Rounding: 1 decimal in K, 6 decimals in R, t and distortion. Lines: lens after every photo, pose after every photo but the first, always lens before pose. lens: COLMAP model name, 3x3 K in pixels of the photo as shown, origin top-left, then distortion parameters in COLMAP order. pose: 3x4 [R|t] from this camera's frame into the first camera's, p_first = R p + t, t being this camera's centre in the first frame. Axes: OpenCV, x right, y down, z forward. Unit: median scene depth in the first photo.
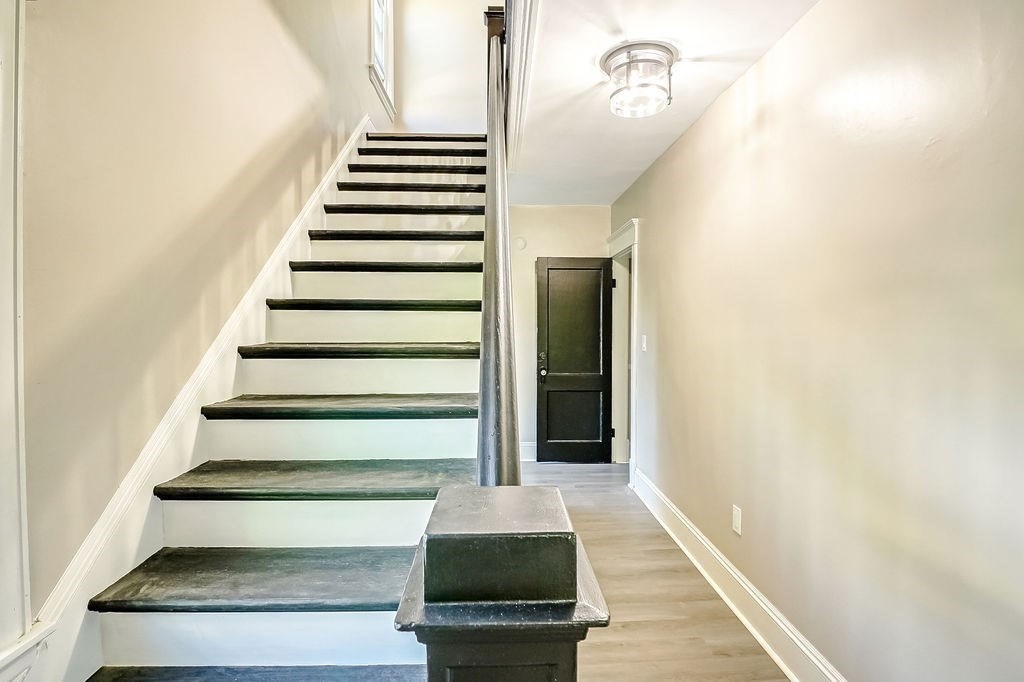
lens RADIAL K [[506.6, 0, 515.1], [0, 506.6, 336.1], [0, 0, 1]] dist [-0.019500, -0.000587]
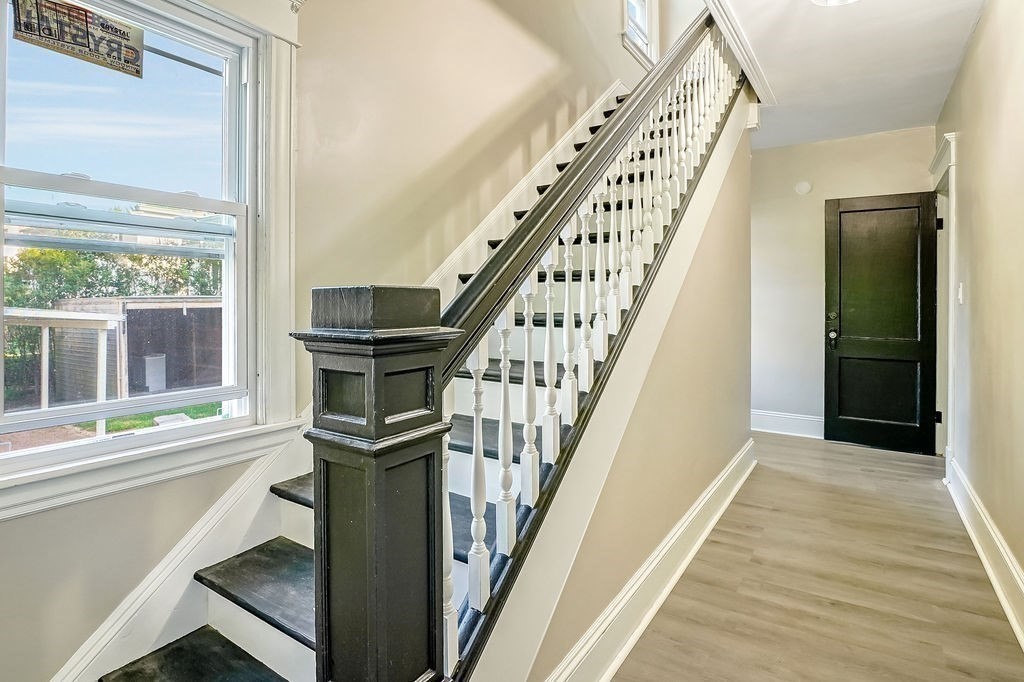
lens RADIAL K [[506.6, 0, 509.7], [0, 506.6, 299.5], [0, 0, 1]] dist [-0.019500, -0.000587]
pose [[0.823737, 0.003108, -0.566963, 0.104475], [-0.012154, 0.999852, -0.012178, 0.035536], [0.566841, 0.016922, 0.823653, -0.003062]]
